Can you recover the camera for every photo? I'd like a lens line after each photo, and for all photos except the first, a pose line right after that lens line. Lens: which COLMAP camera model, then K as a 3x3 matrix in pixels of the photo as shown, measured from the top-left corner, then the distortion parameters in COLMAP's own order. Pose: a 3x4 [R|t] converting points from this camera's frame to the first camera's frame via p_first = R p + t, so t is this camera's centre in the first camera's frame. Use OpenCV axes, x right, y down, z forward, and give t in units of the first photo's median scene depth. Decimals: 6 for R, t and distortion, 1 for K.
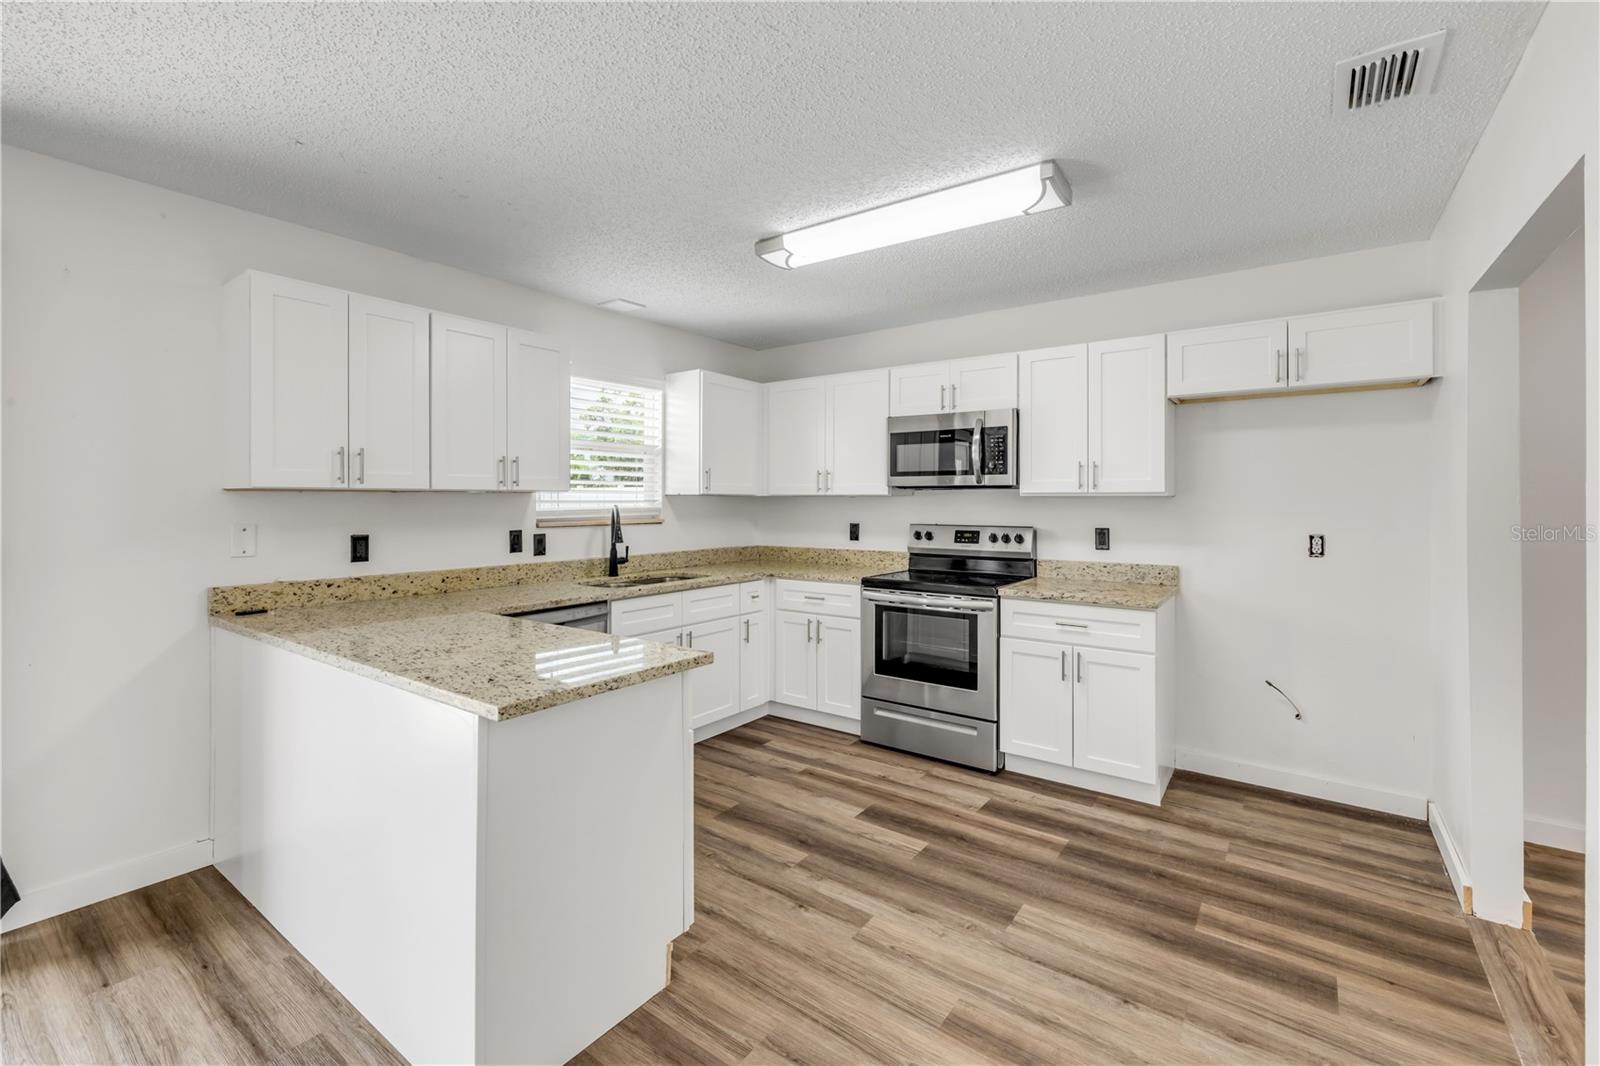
lens RADIAL K [[682.7, 0, 793.2], [0, 682.7, 500.6], [0, 0, 1]] dist [-0.001819, 0.002084]
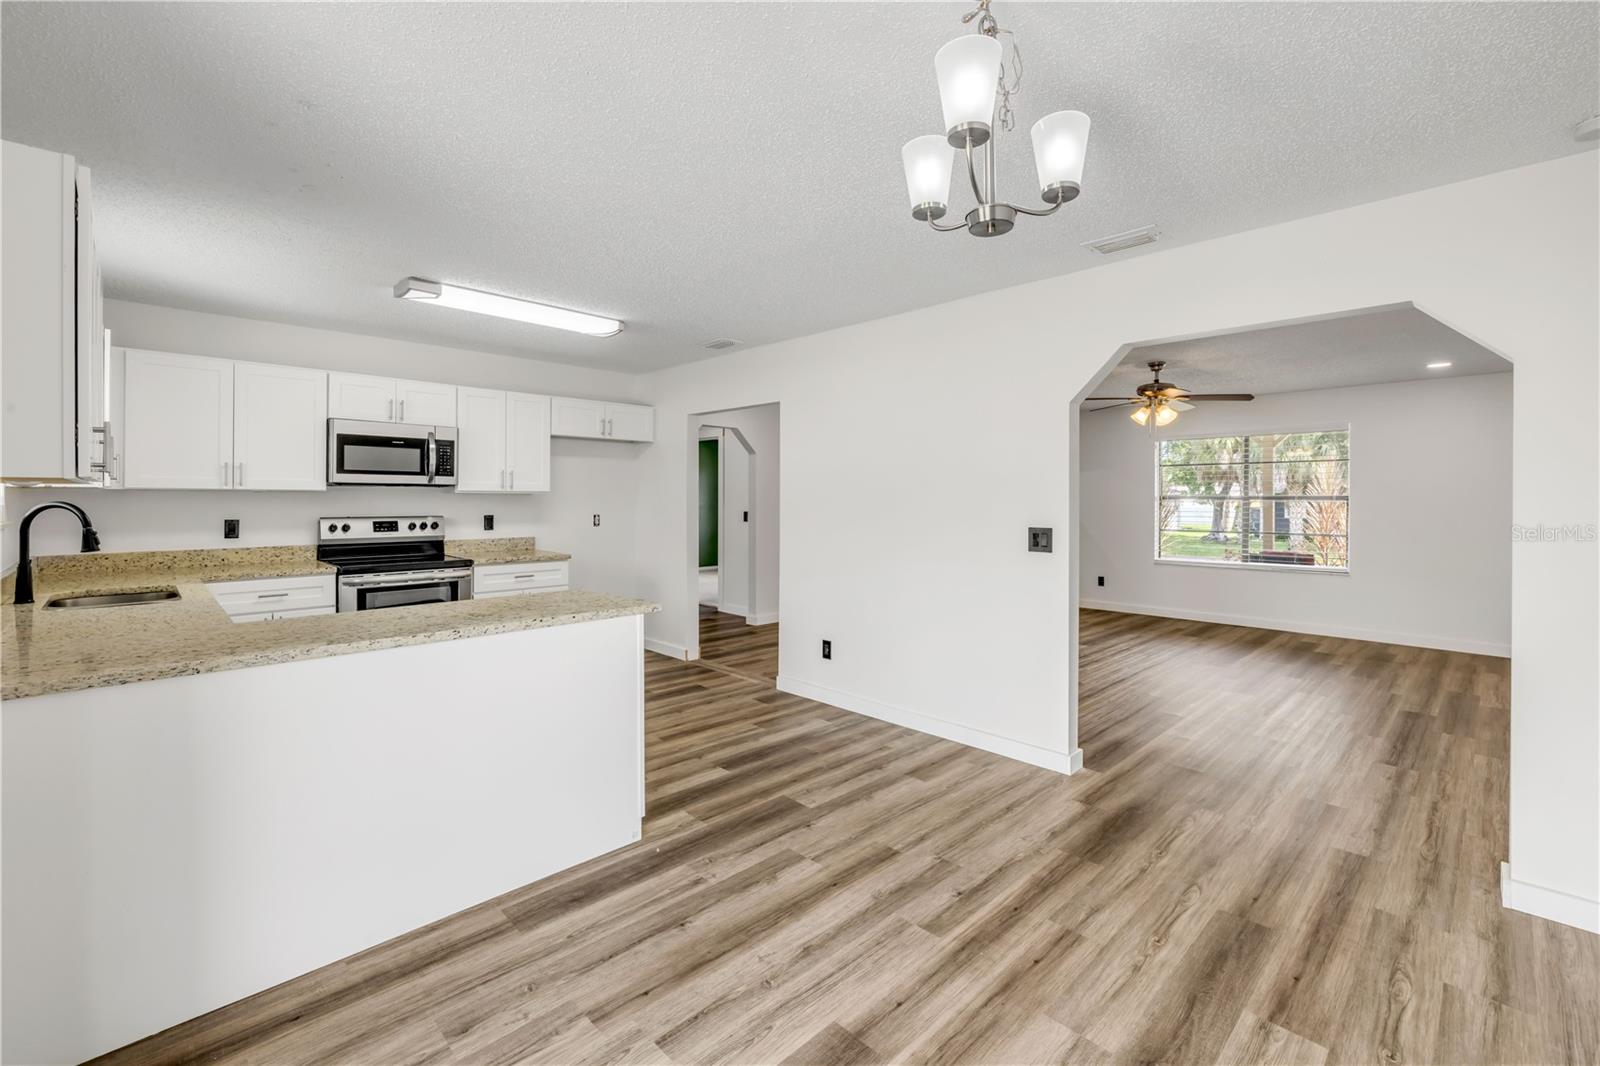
lens RADIAL K [[682.7, 0, 792.3], [0, 682.7, 501.9], [0, 0, 1]] dist [-0.001819, 0.002084]
pose [[0.168348, -0.005194, 0.985714, -0.913954], [-0.003281, 0.999978, 0.005829, 0.001152], [-0.985722, -0.004216, 0.168327, 0.121058]]
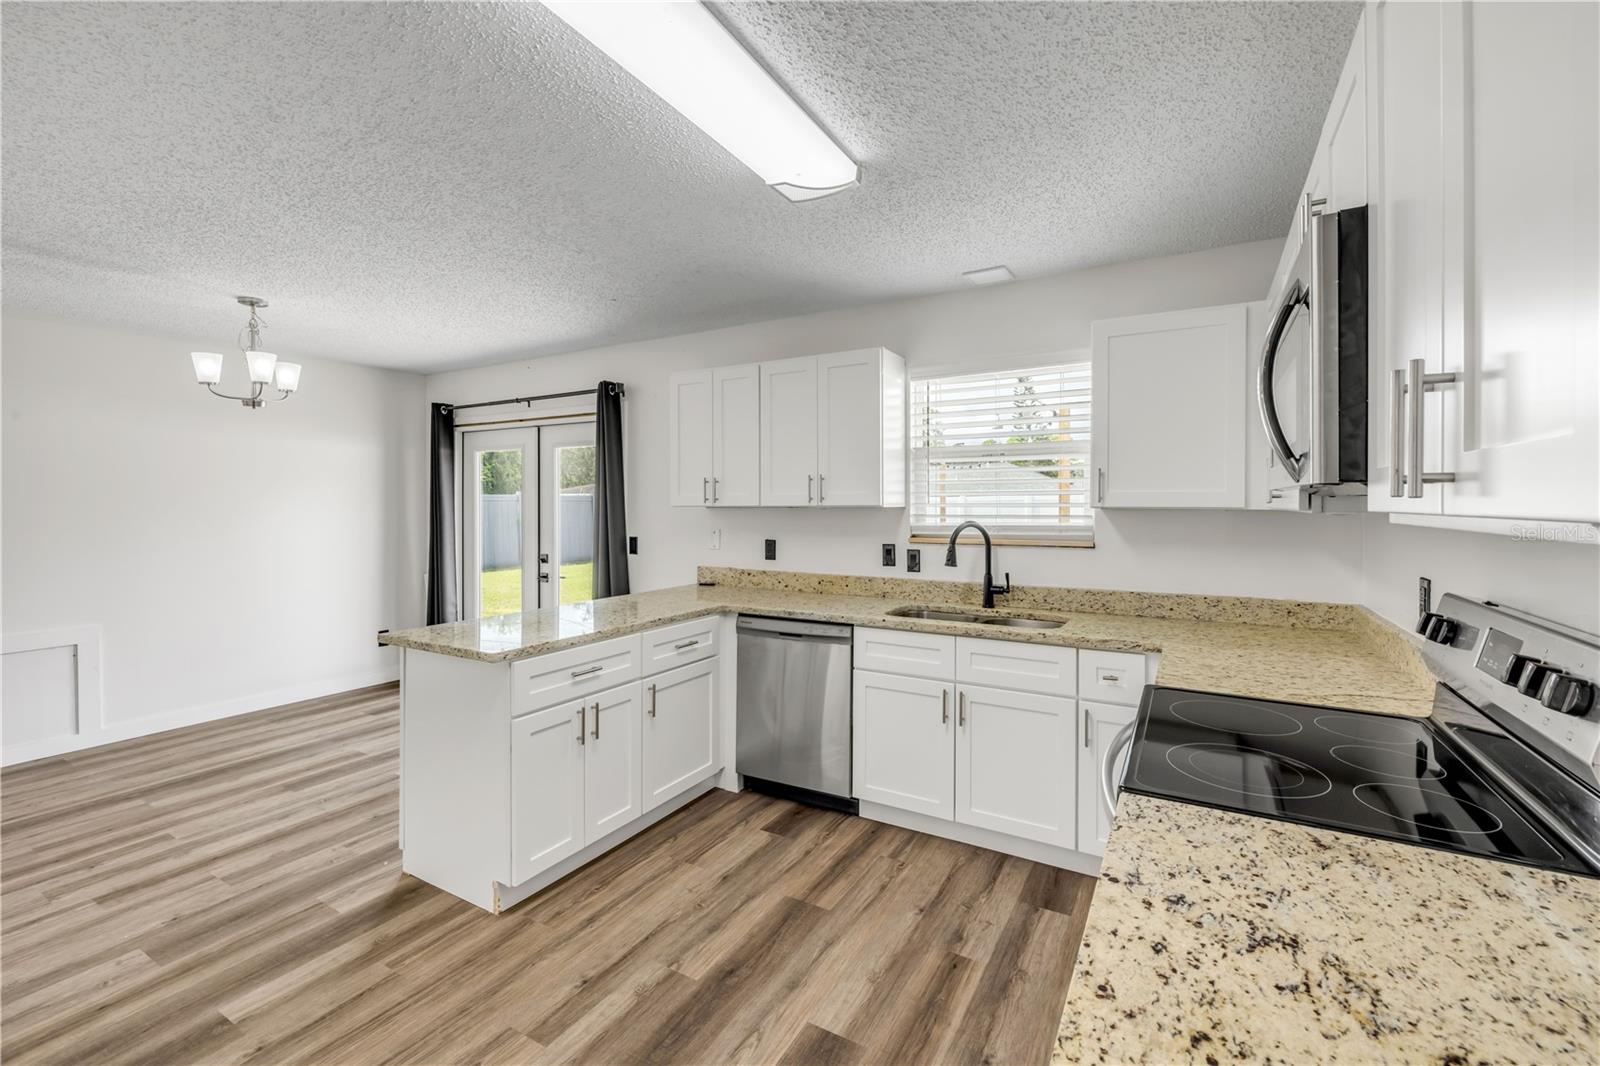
lens RADIAL K [[682.7, 0, 800.5], [0, 682.7, 510.0], [0, 0, 1]] dist [-0.001819, 0.002084]
pose [[0.113065, 0.006842, -0.993564, 0.592152], [0.001785, 0.999973, 0.007090, -0.014606], [0.993586, -0.002575, 0.113049, 0.761509]]
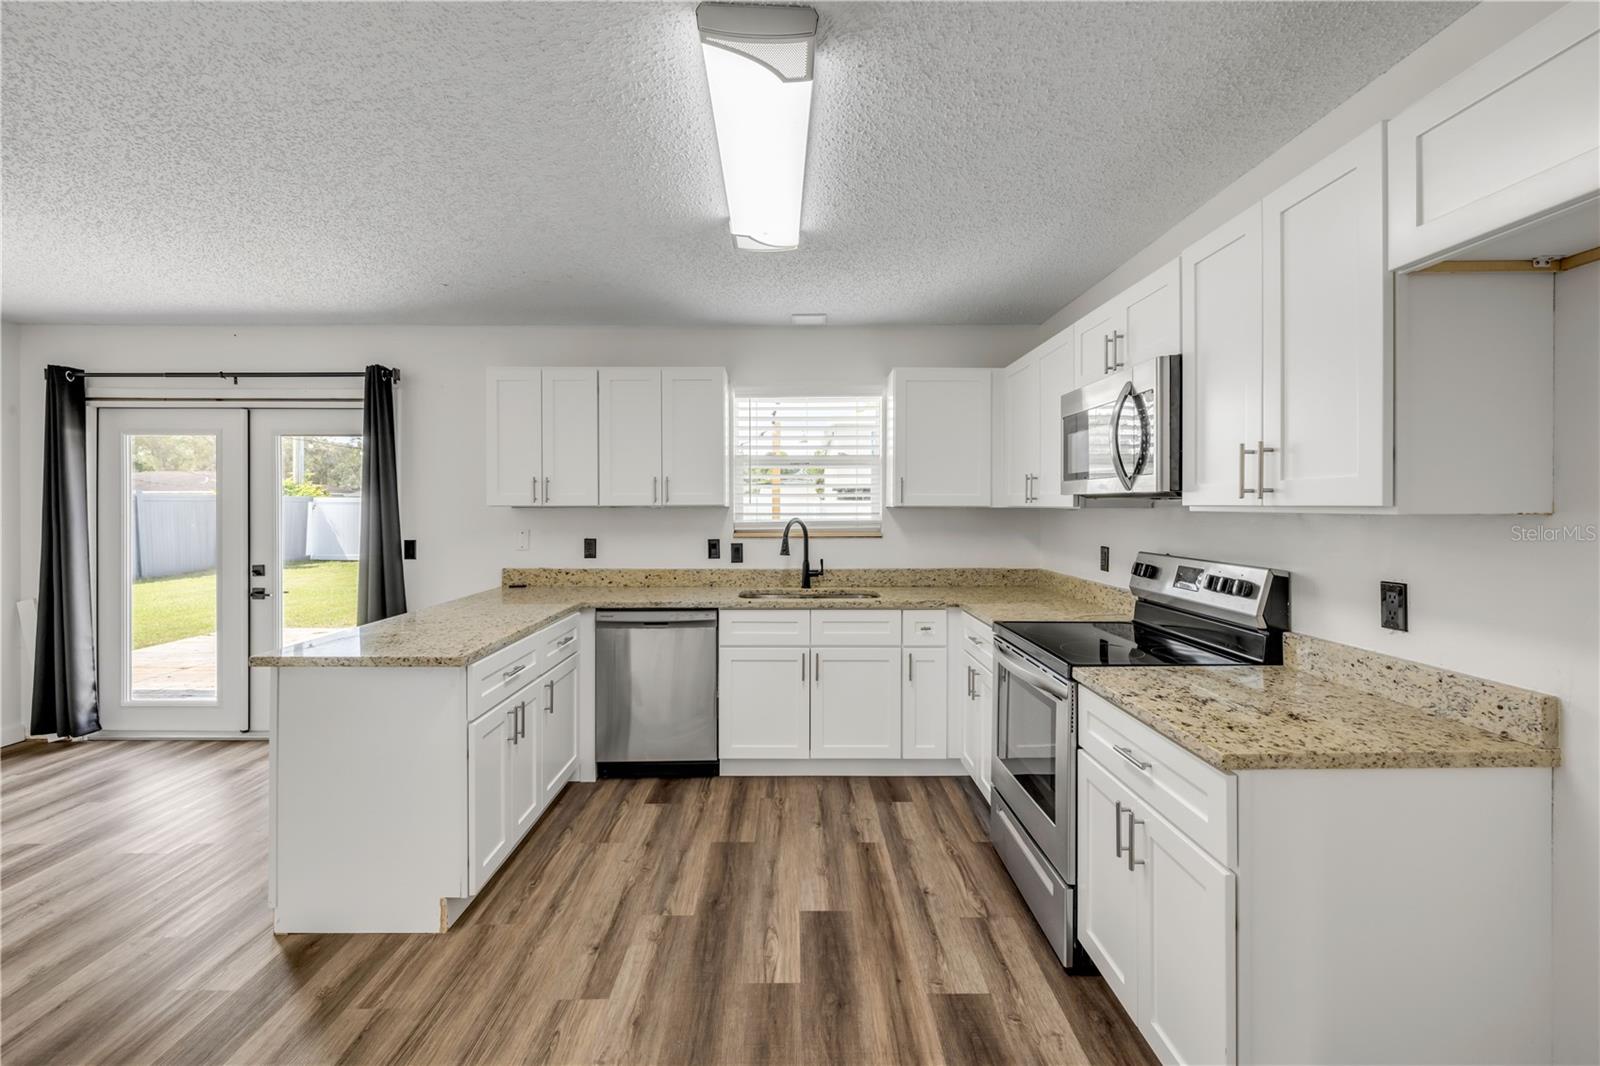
lens RADIAL K [[682.7, 0, 797.3], [0, 682.7, 511.0], [0, 0, 1]] dist [-0.001819, 0.002084]
pose [[0.600734, 0.004373, -0.799437, 0.603016], [0.002203, 0.999972, 0.007125, -0.011990], [0.799446, -0.006041, 0.600707, 0.425167]]
